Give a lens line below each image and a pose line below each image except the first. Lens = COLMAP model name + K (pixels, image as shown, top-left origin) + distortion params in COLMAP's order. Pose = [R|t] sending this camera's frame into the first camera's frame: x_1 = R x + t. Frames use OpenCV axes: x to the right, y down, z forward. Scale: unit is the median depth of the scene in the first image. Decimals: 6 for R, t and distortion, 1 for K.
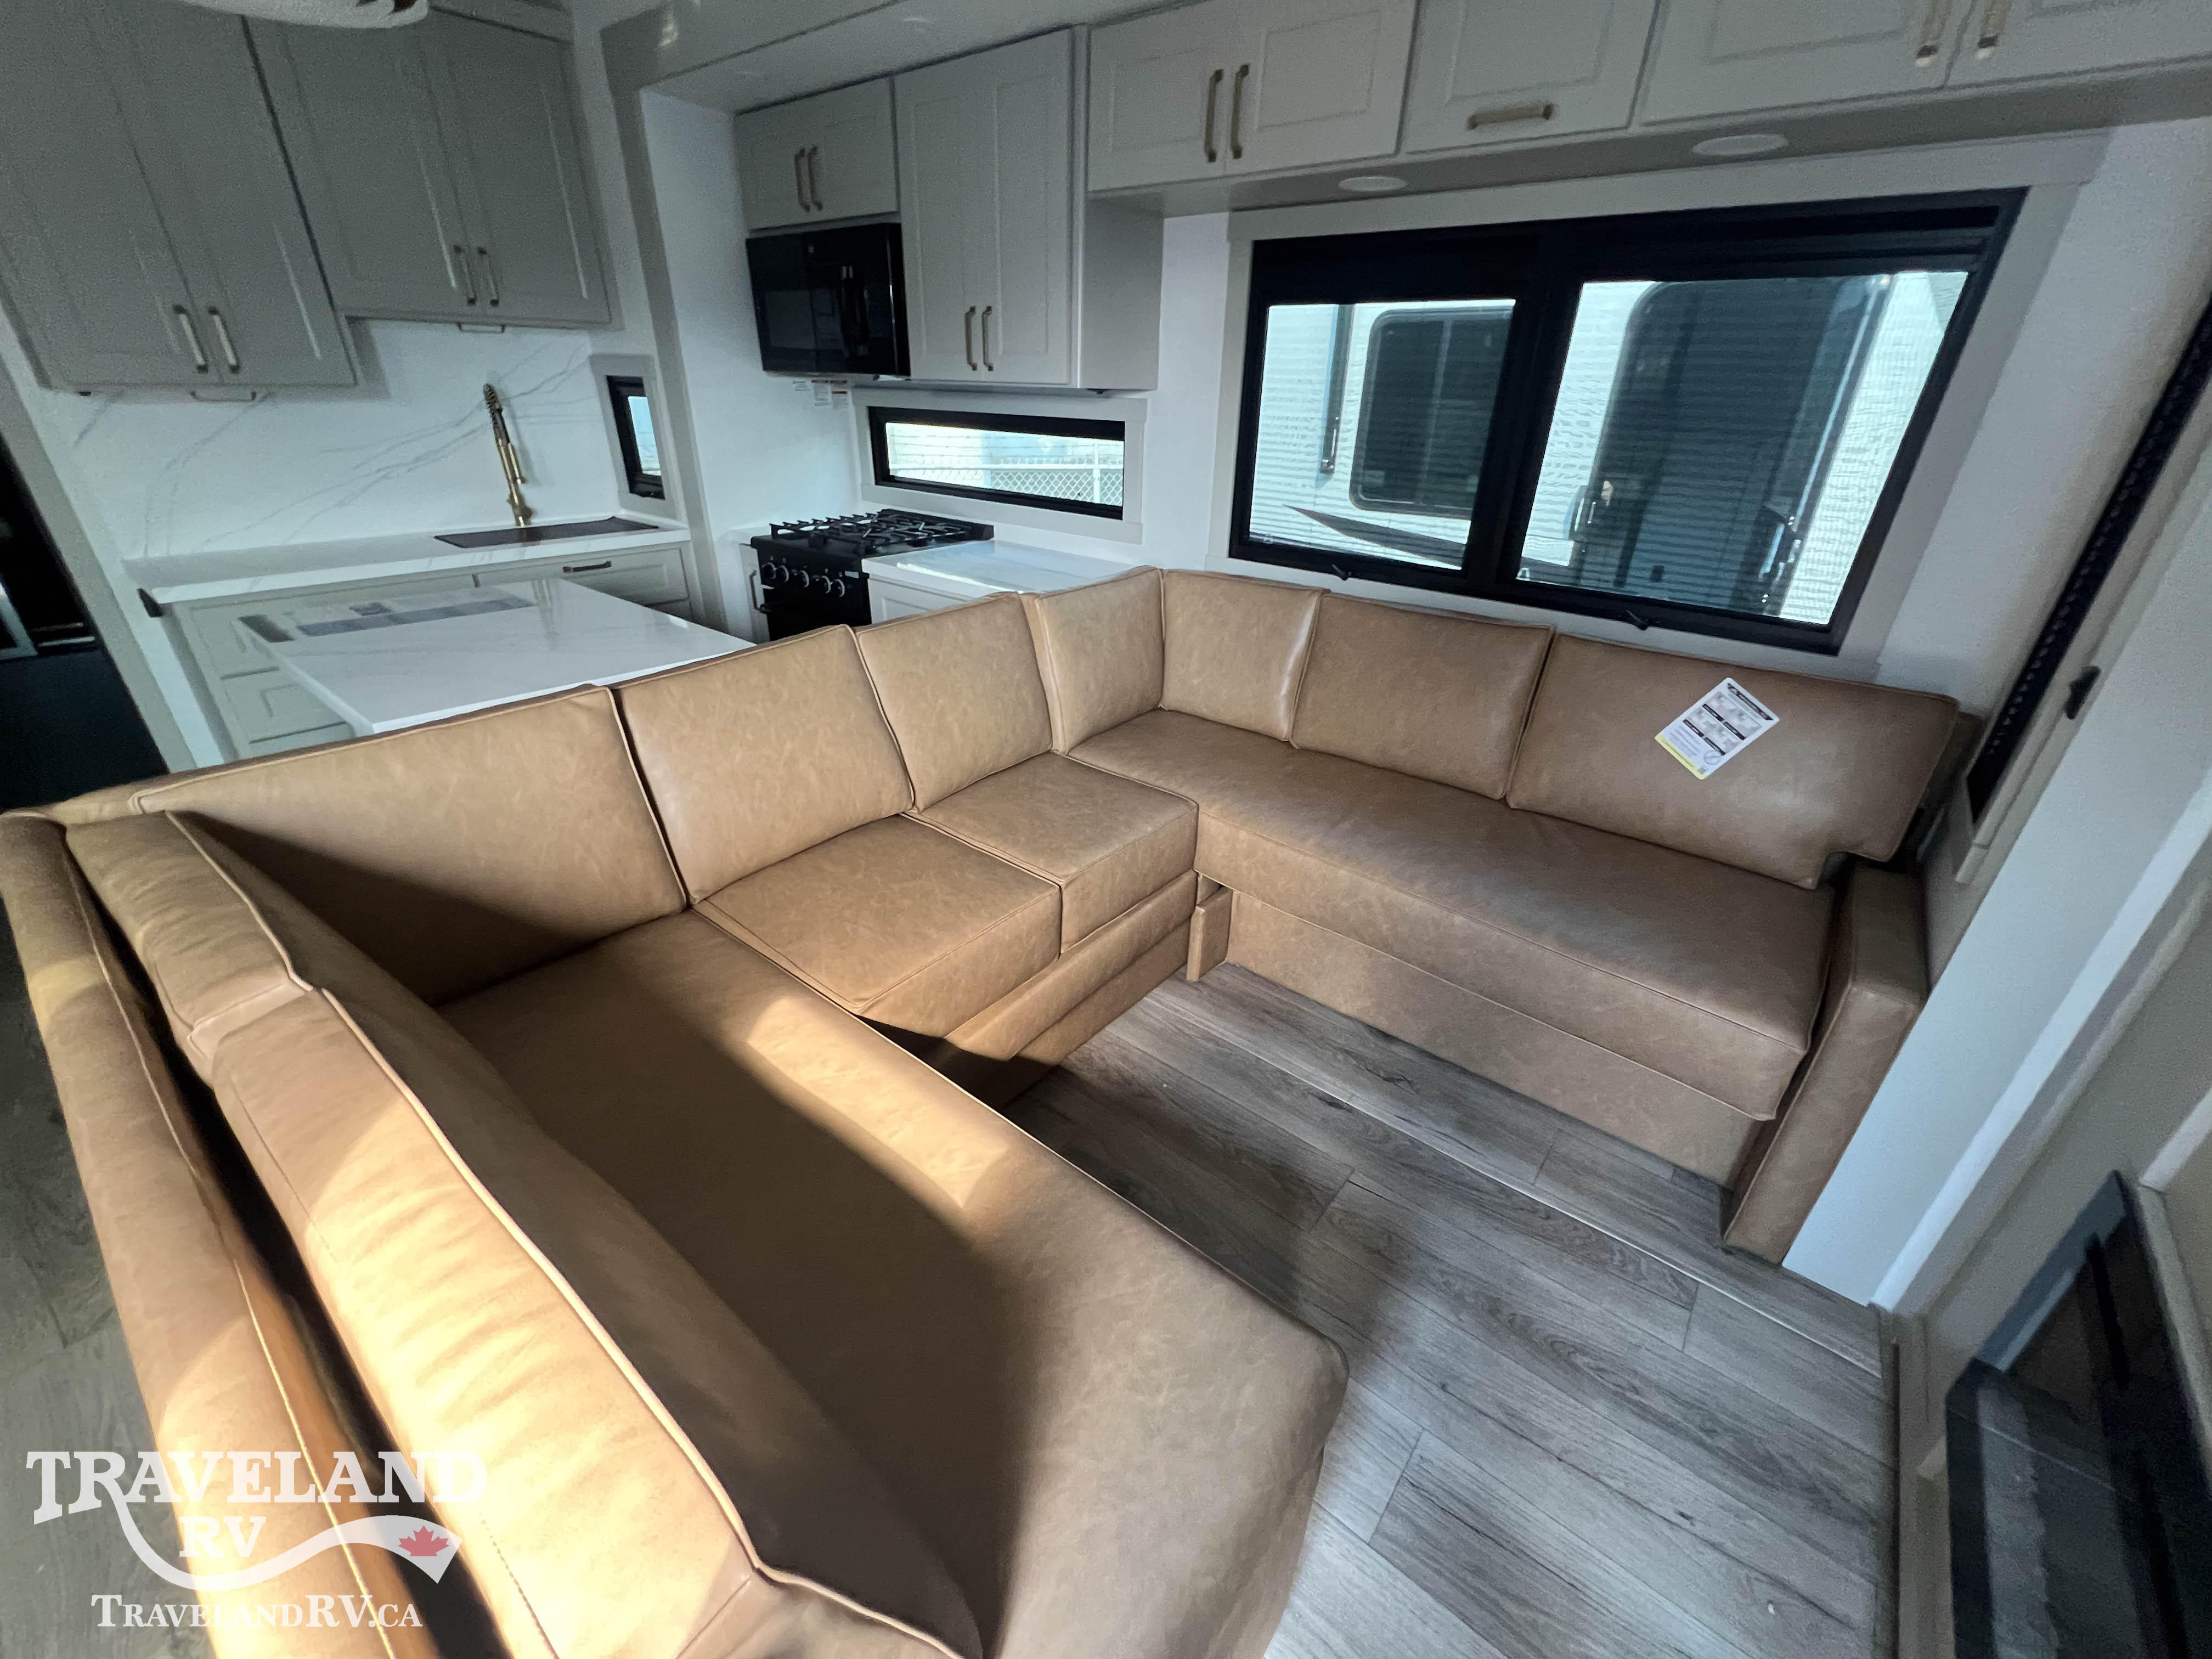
lens RADIAL K [[885.3, 0, 1099.7], [0, 885.3, 827.6], [0, 0, 1]] dist [-0.002455, 0.000698]
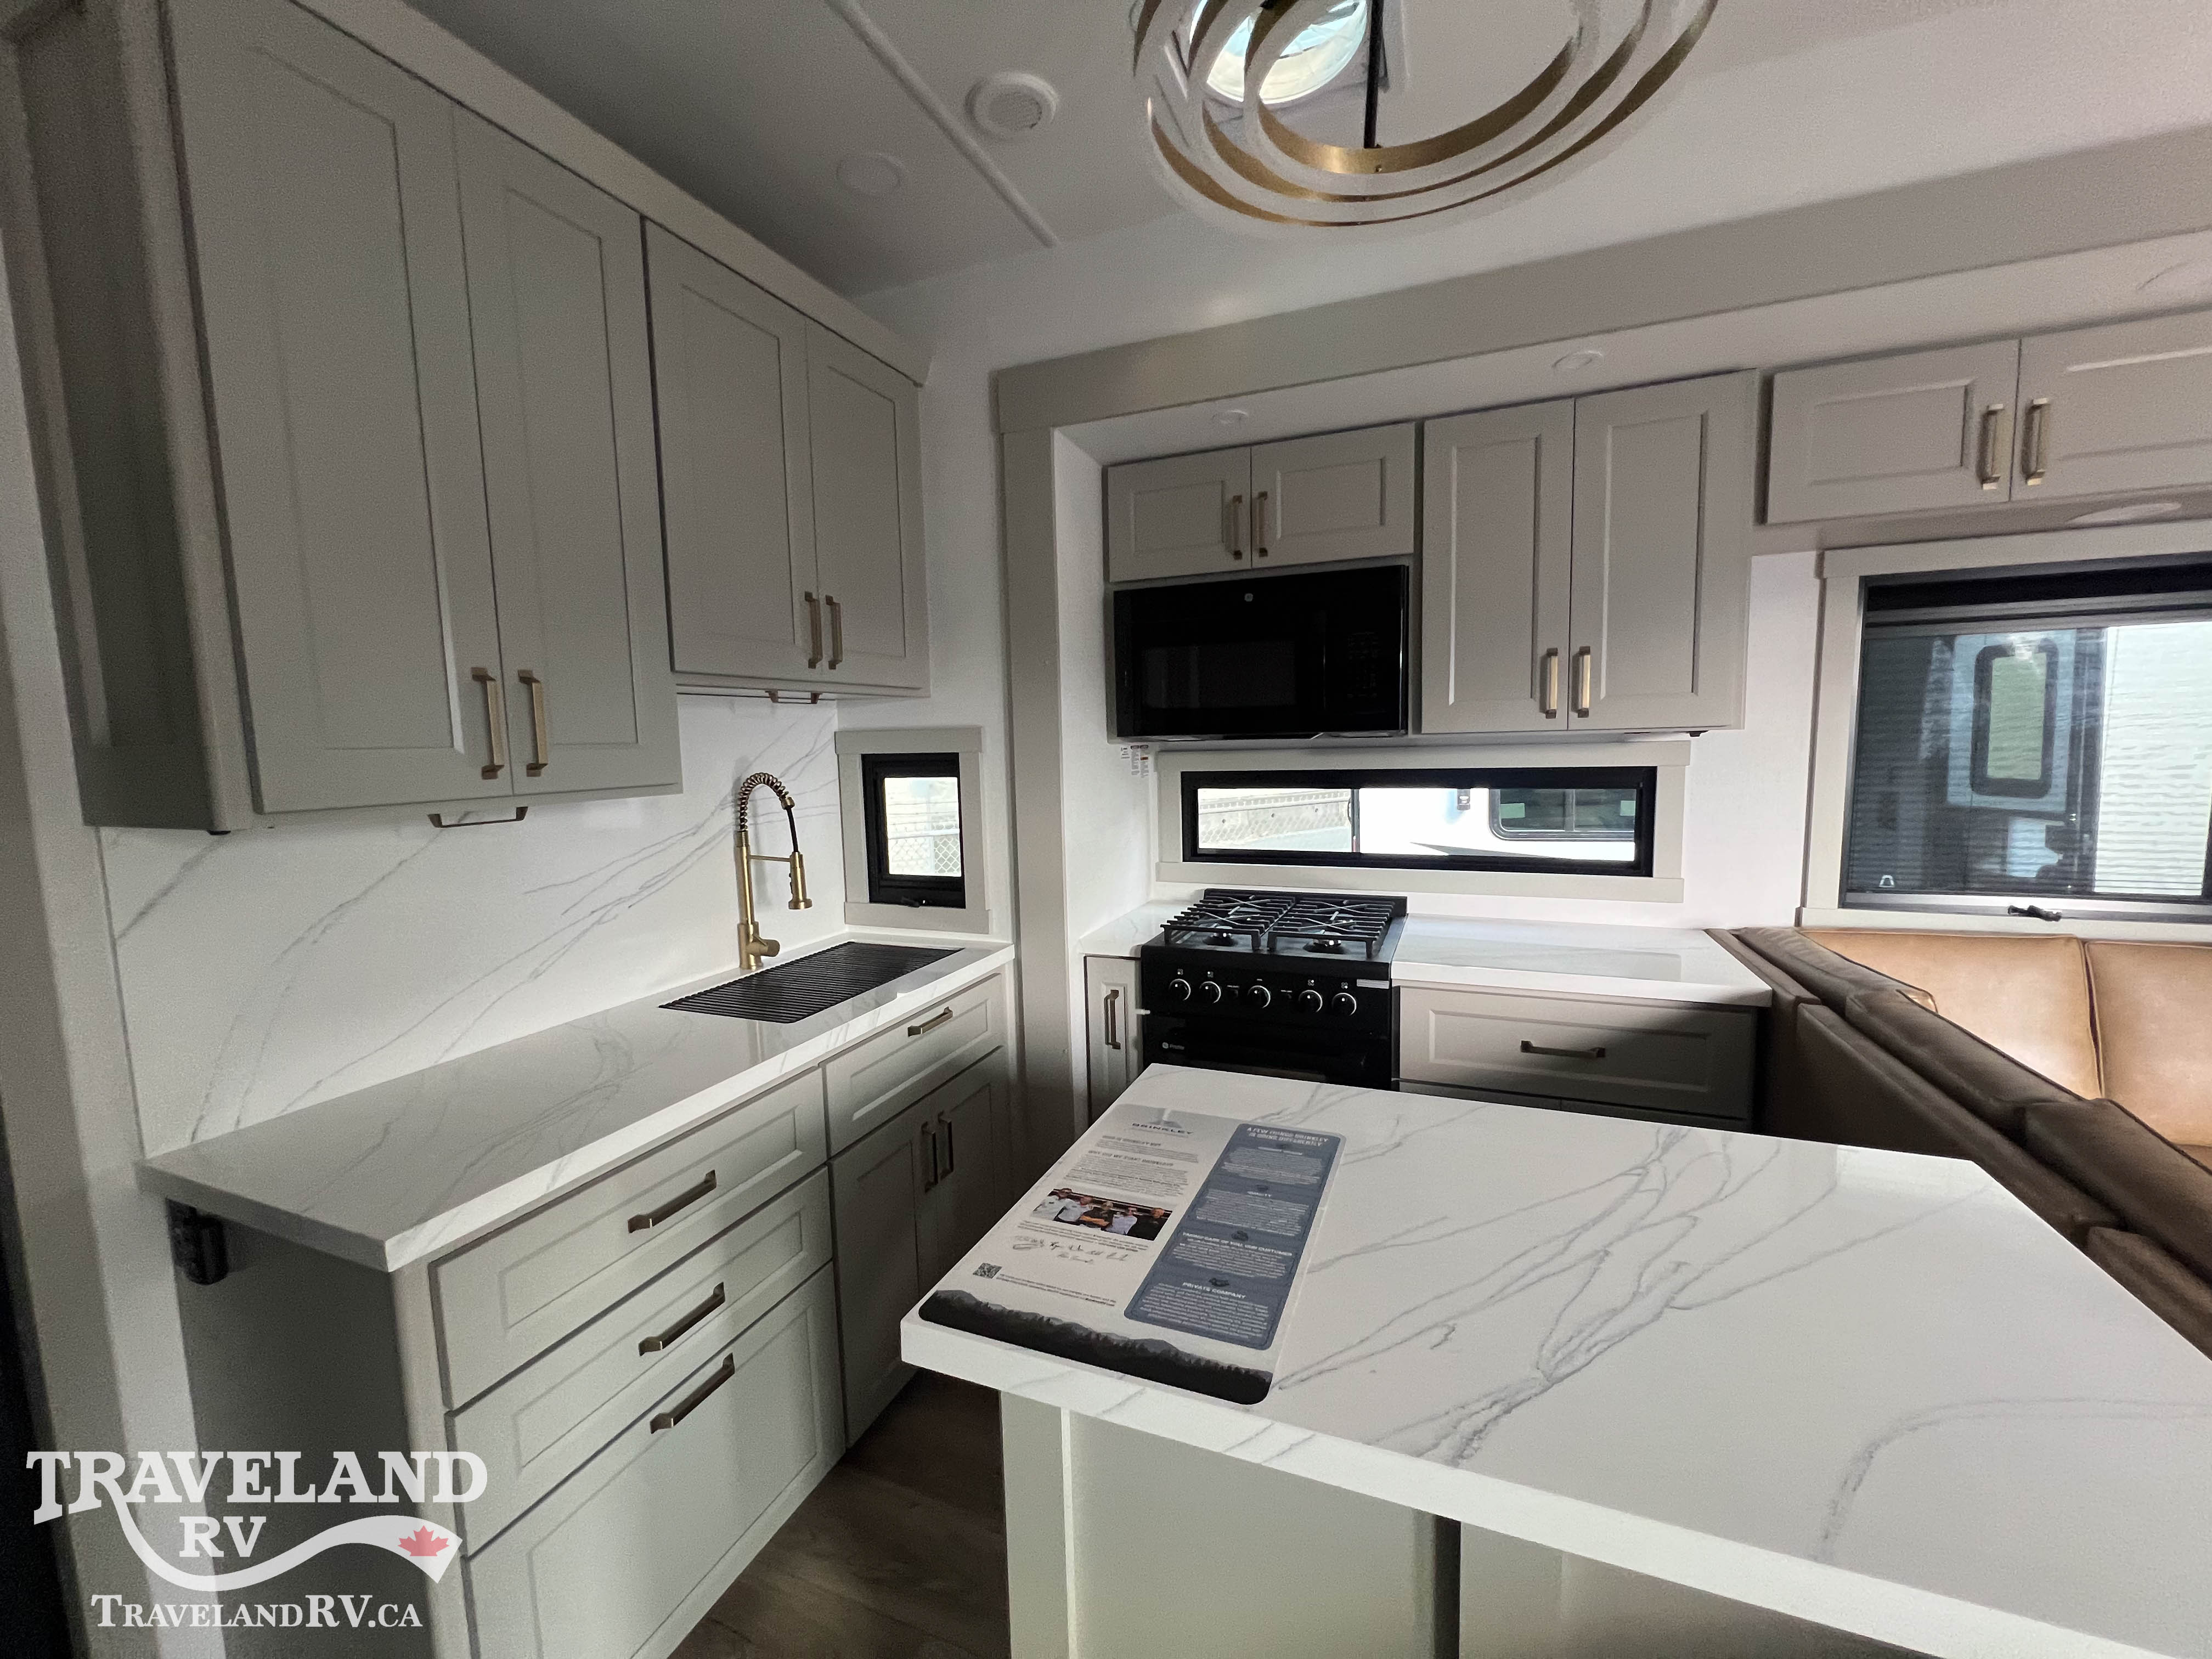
lens RADIAL K [[885.3, 0, 1114.8], [0, 885.3, 836.0], [0, 0, 1]] dist [-0.002455, 0.000698]
pose [[0.951159, -0.079823, 0.298203, -0.810962], [0.180314, 0.927734, -0.326798, -0.238456], [-0.250567, 0.364607, 0.896815, 0.438624]]
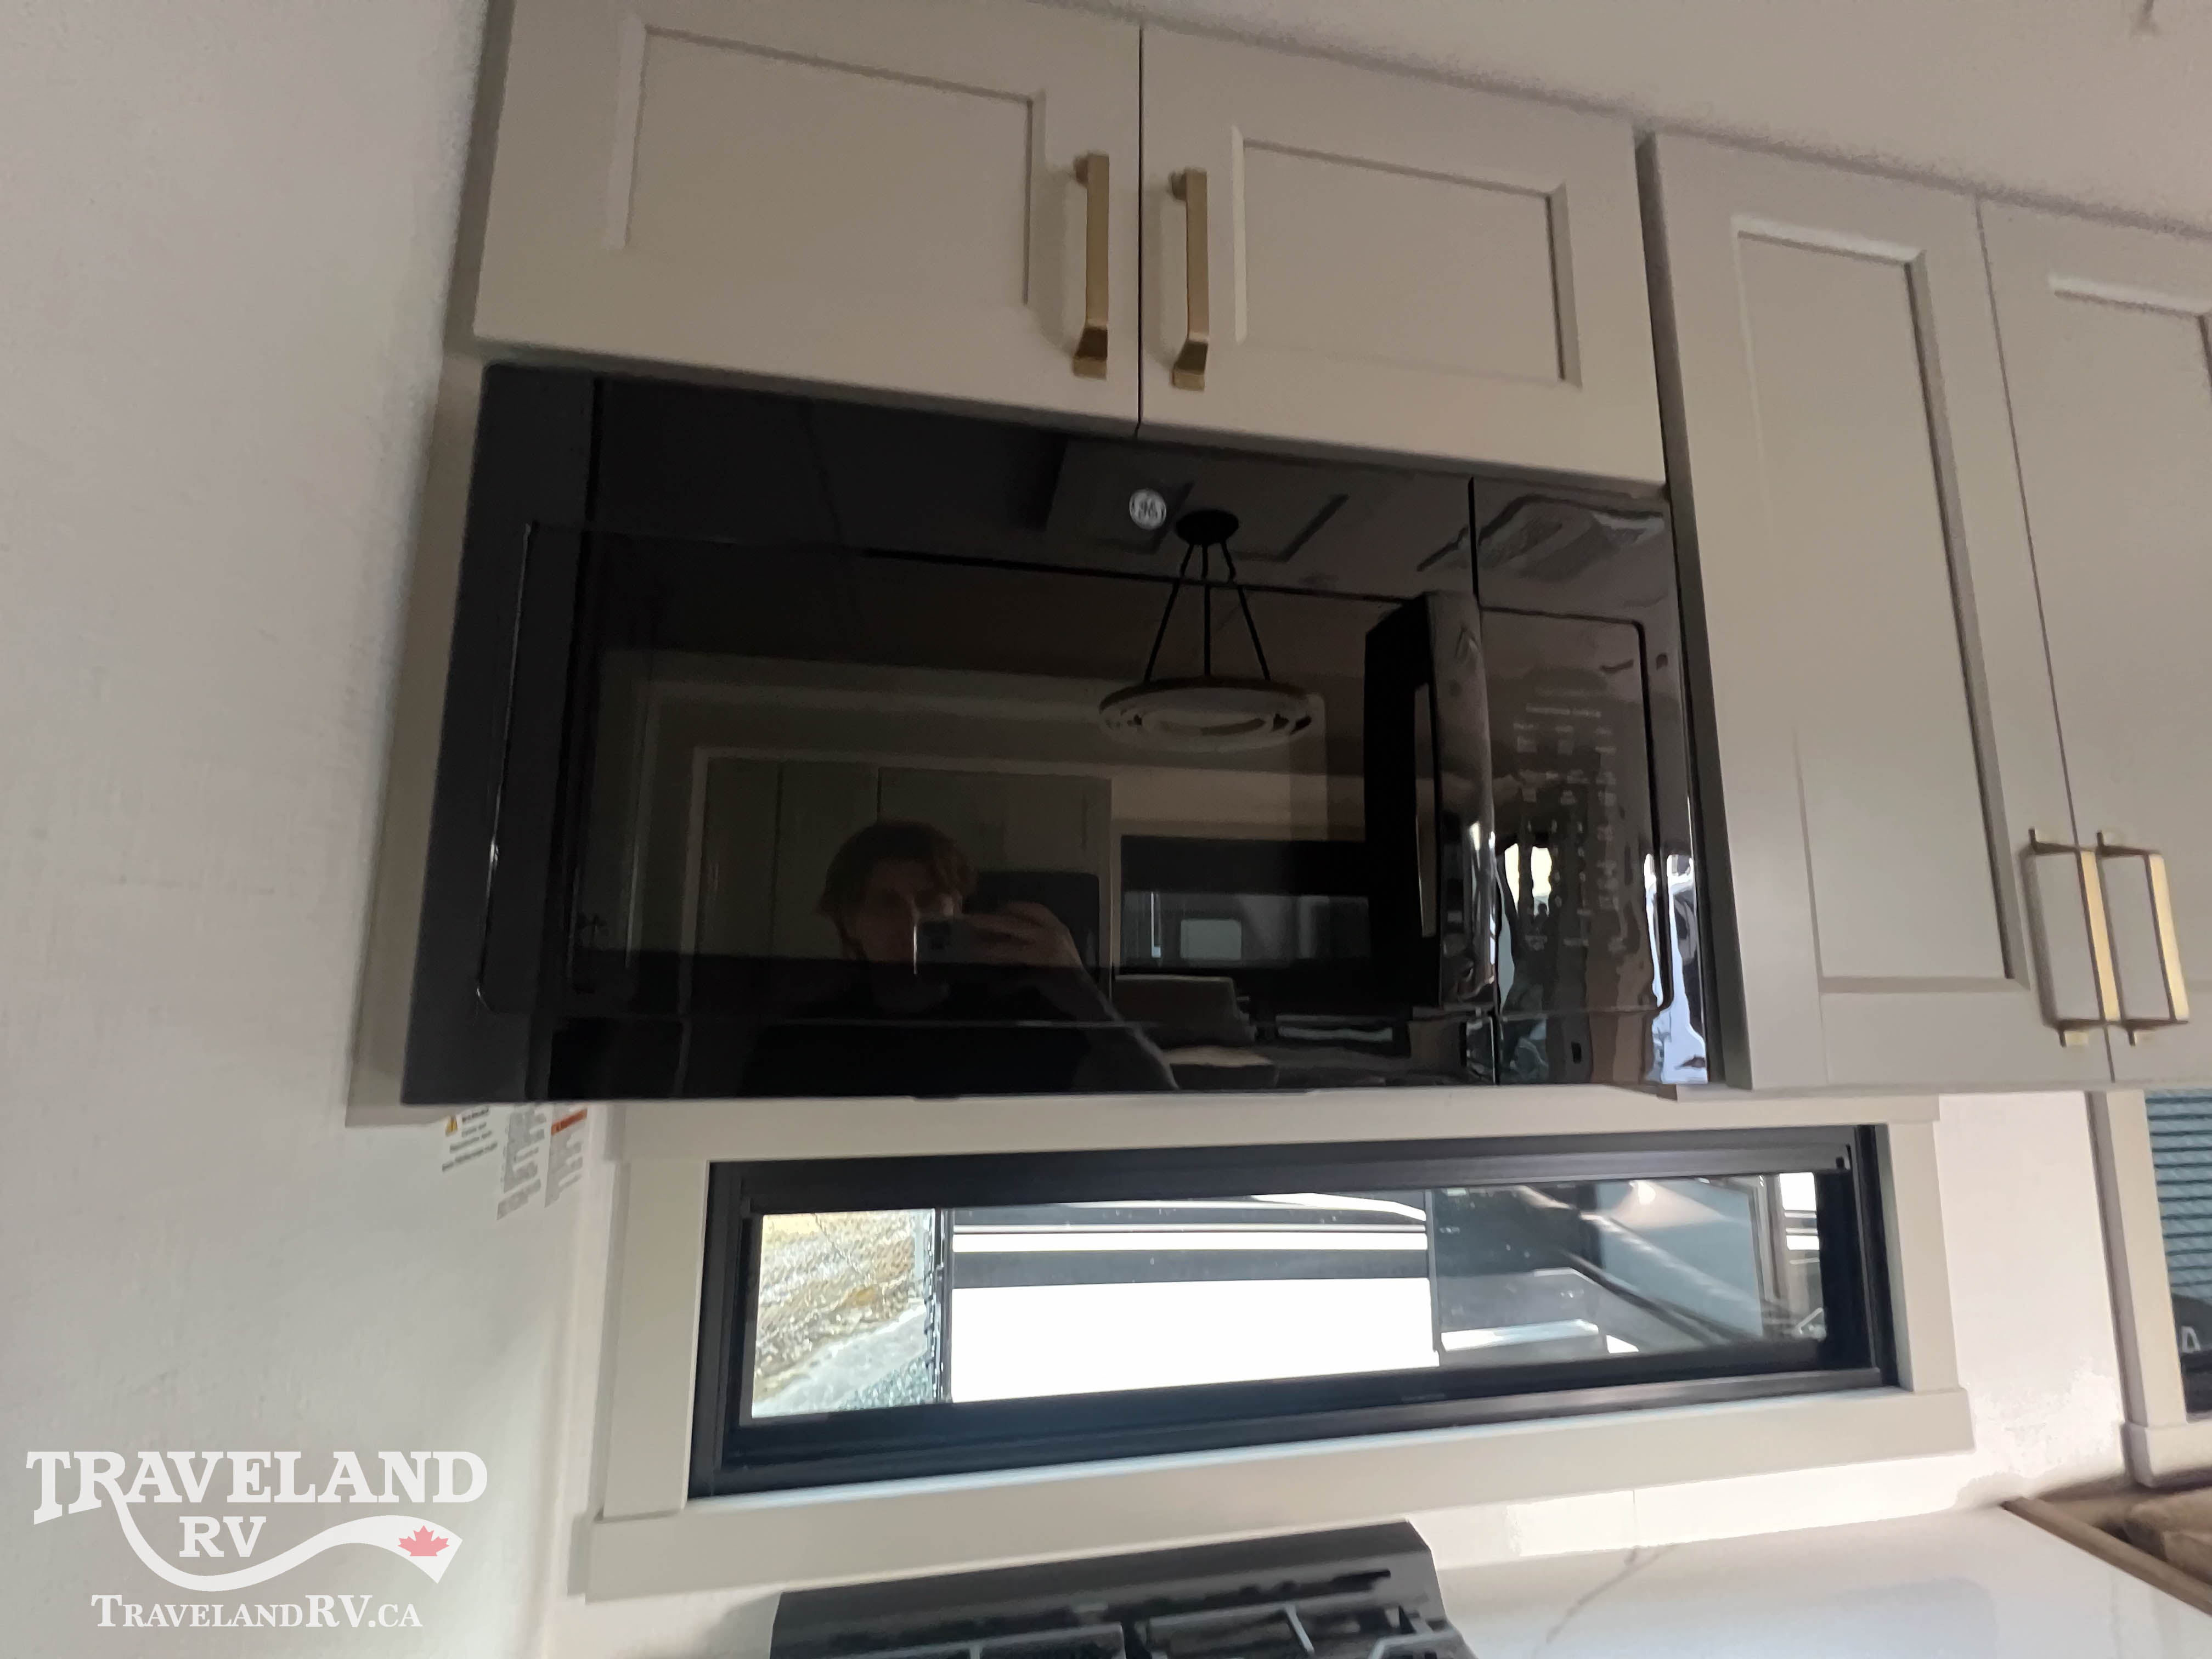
lens RADIAL K [[885.3, 0, 1097.7], [0, 885.3, 838.7], [0, 0, 1]] dist [-0.002455, 0.000698]
pose [[0.644256, 0.086910, 0.759856, -0.546293], [0.351303, 0.848882, -0.394949, -0.599829], [-0.679353, 0.521388, 0.516366, 1.089379]]
